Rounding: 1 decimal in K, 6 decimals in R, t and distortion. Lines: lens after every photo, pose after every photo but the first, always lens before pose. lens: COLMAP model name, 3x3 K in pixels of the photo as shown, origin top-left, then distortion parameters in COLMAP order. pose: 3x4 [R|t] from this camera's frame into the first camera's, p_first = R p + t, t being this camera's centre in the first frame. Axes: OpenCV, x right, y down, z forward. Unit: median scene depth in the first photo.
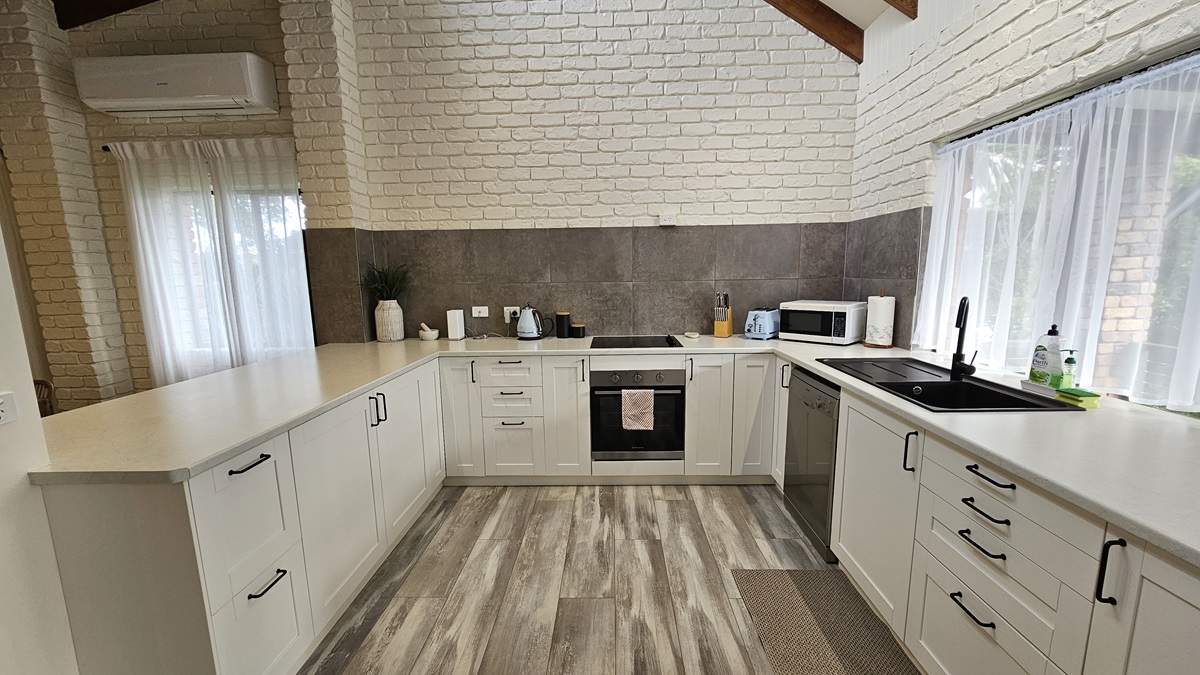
lens RADIAL K [[470.8, 0, 571.8], [0, 470.8, 339.6], [0, 0, 1]] dist [0.000163, -0.000117]
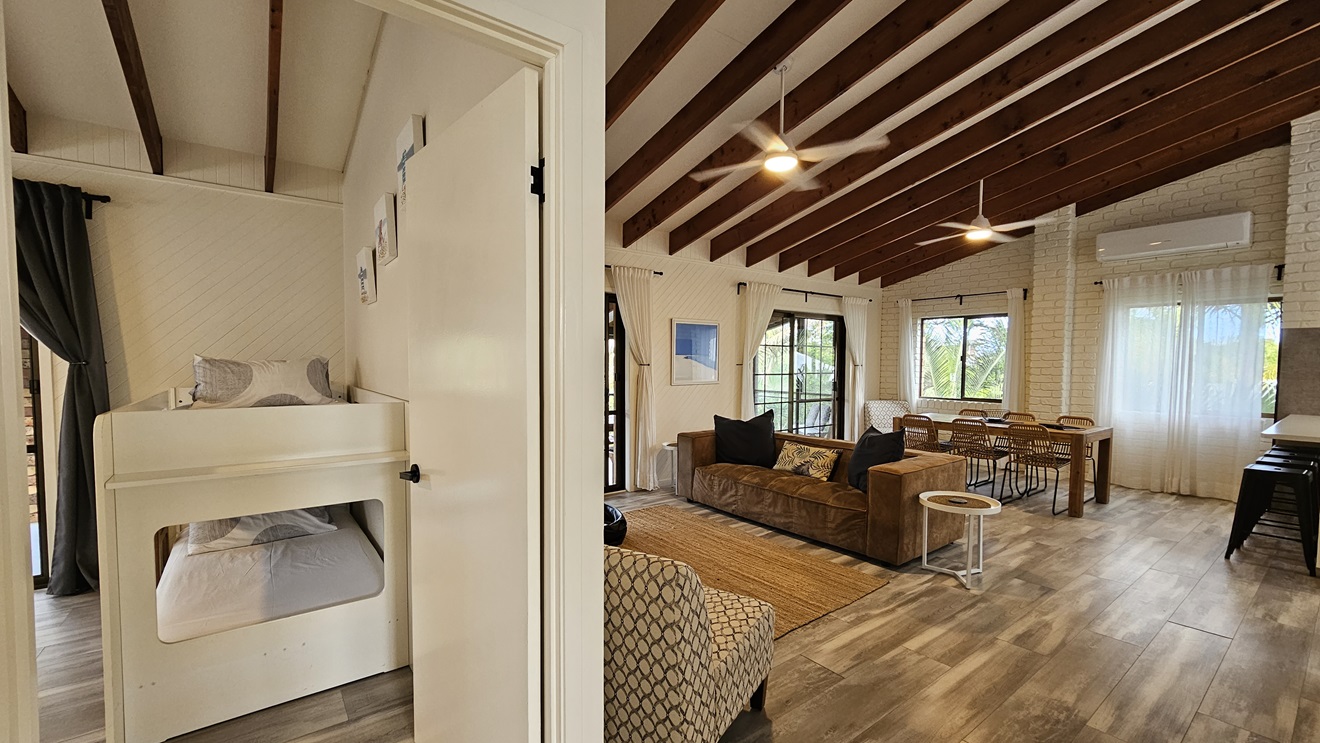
lens RADIAL K [[533.7, 0, 656.8], [0, 533.7, 387.7], [0, 0, 1]] dist [0.000527, -0.004326]
pose [[0.617954, 0.058894, -0.784005, -0.464498], [-0.139980, 0.989500, -0.036003, 0.236224], [0.773652, 0.131993, 0.619709, -1.290555]]
